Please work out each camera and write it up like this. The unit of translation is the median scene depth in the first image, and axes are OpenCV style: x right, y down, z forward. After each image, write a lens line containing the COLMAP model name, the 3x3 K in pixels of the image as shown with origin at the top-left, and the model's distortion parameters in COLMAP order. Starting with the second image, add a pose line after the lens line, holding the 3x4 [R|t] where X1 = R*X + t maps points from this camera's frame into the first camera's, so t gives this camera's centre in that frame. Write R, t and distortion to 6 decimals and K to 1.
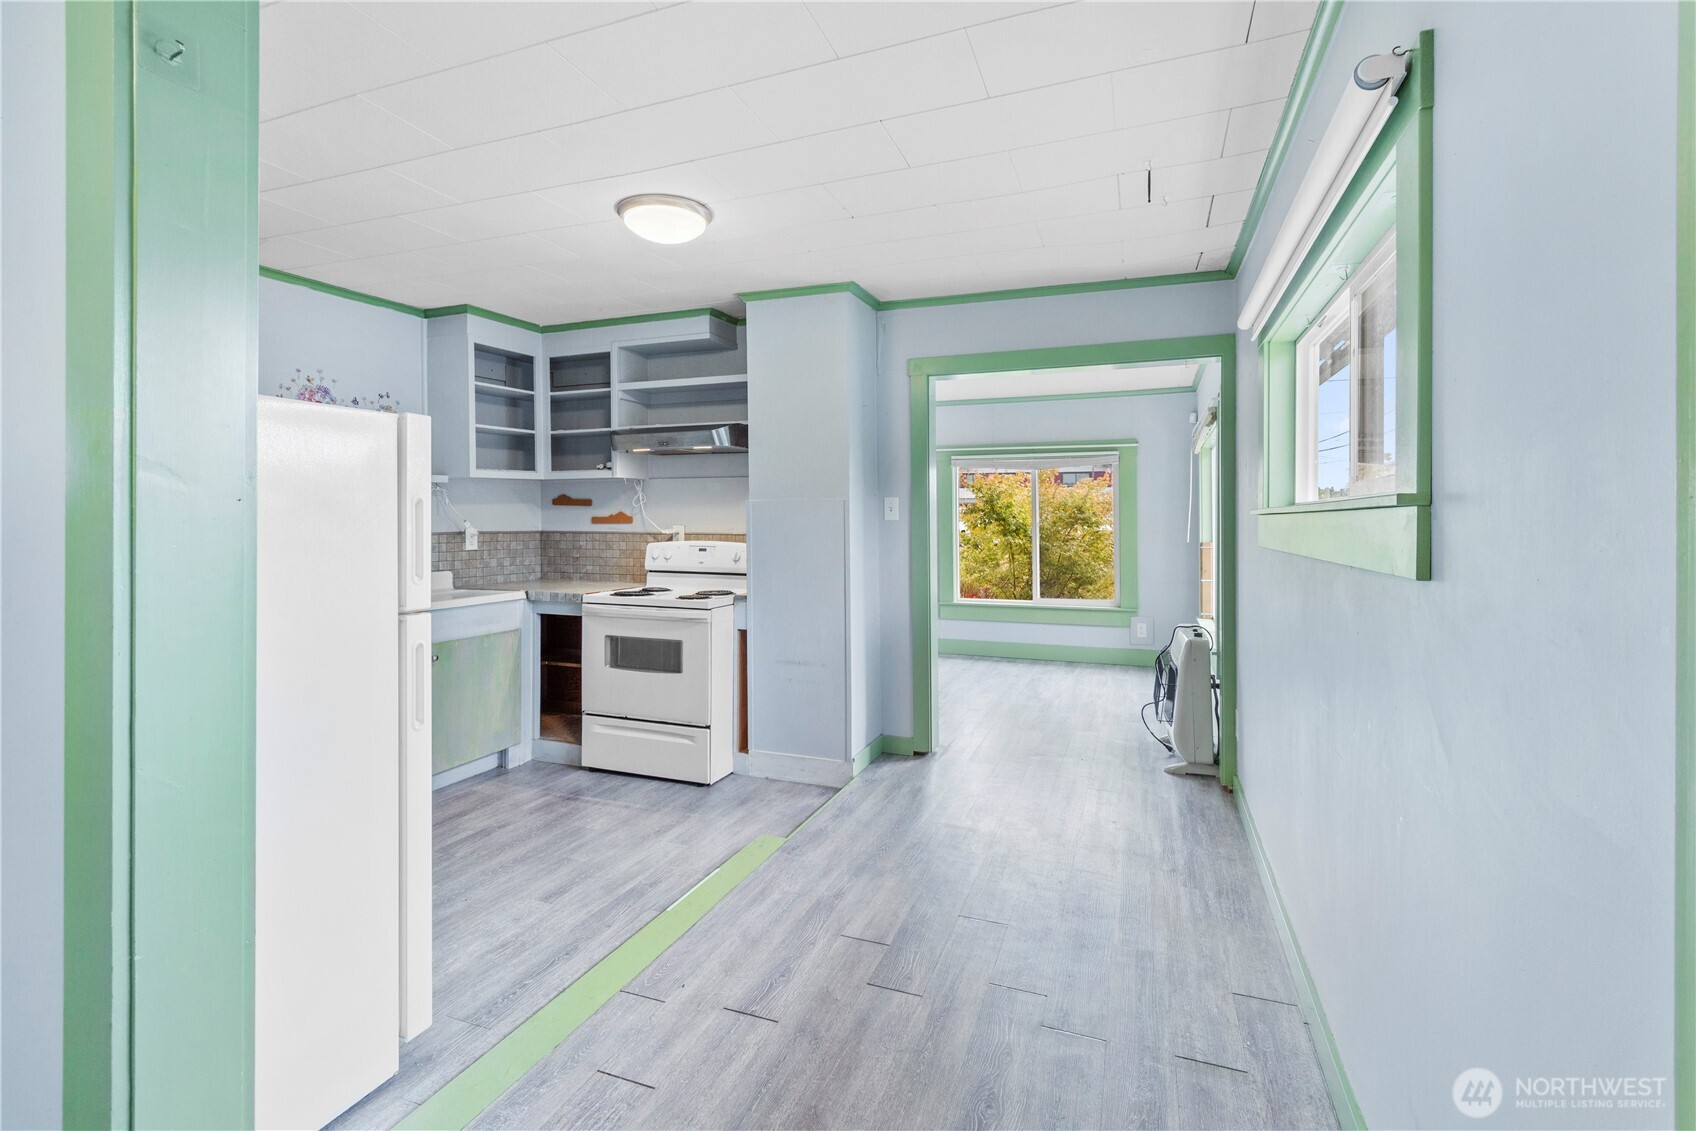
lens RADIAL K [[755.0, 0, 834.5], [0, 755.0, 495.2], [0, 0, 1]] dist [-0.002364, -0.000459]
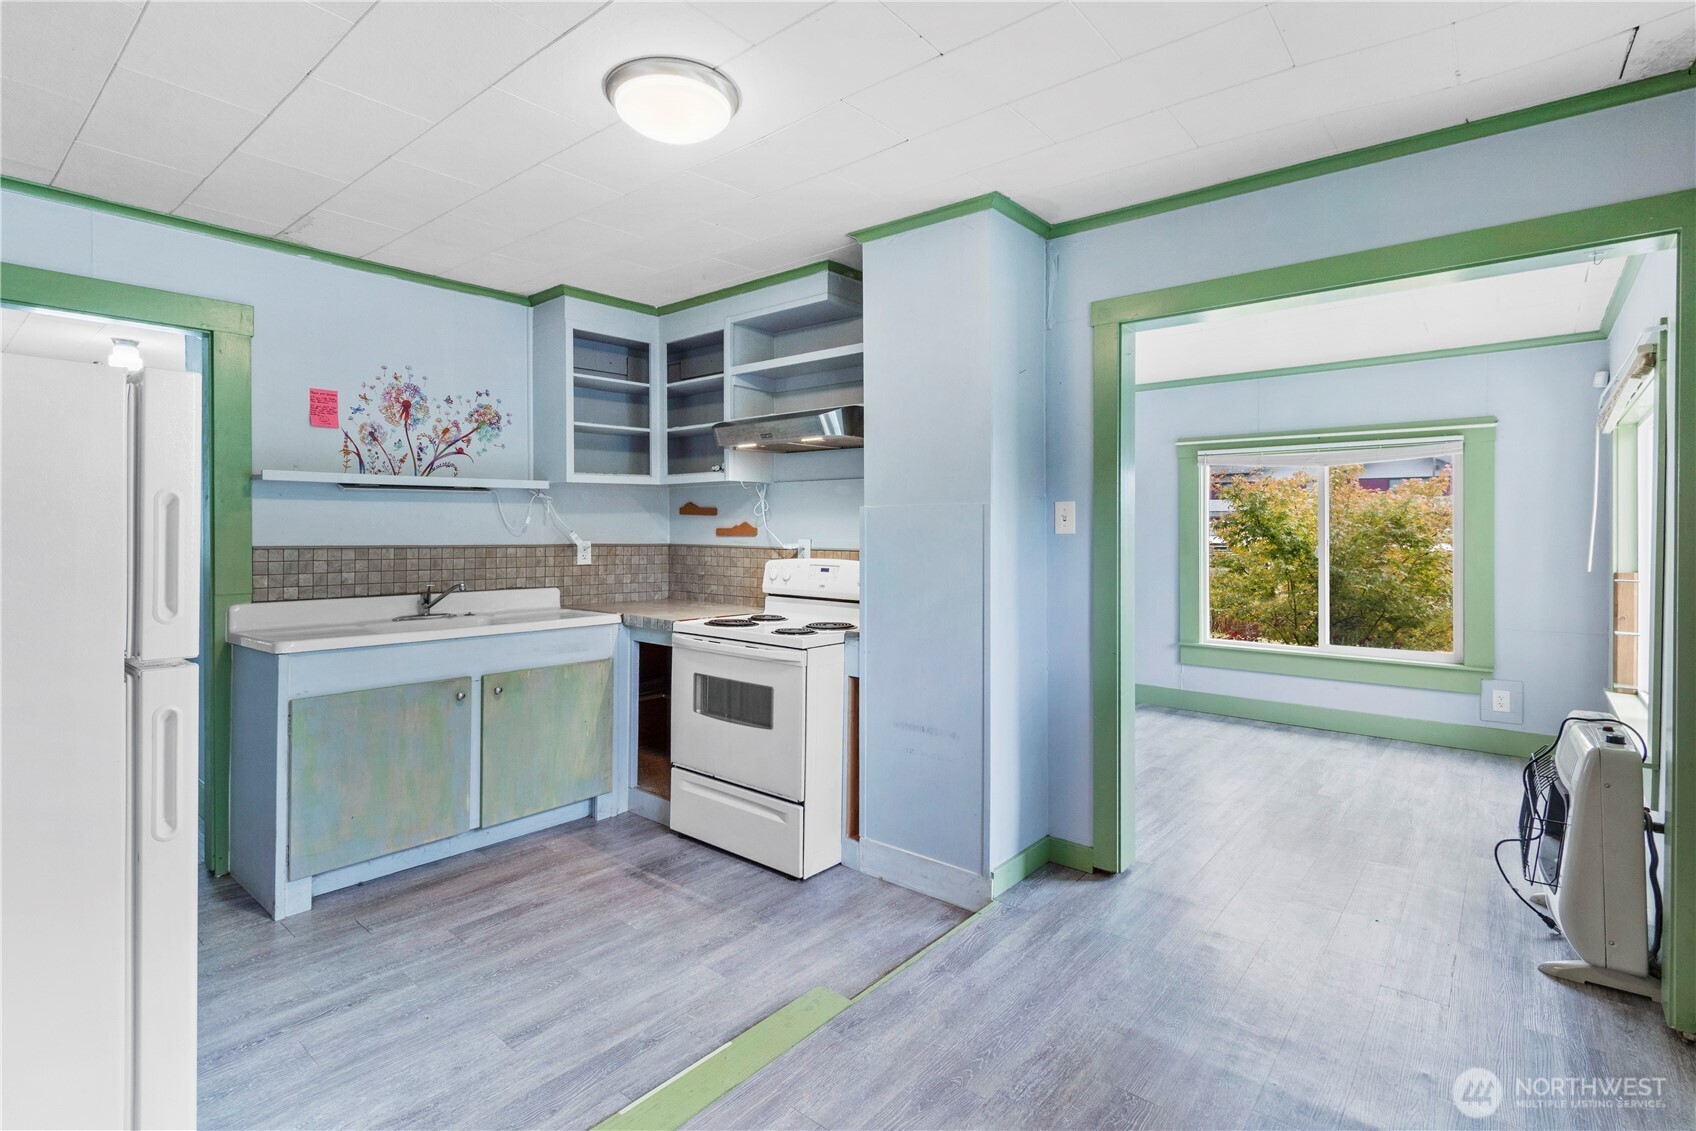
lens RADIAL K [[769.0, 0, 848.0], [0, 769.0, 522.0], [0, 0, 1]] dist [0.002121, -0.001504]
pose [[0.948065, 0.001520, -0.318074, 0.112440], [0.003663, 0.999870, 0.015695, 0.009676], [0.318056, -0.016045, 0.947936, 0.256299]]
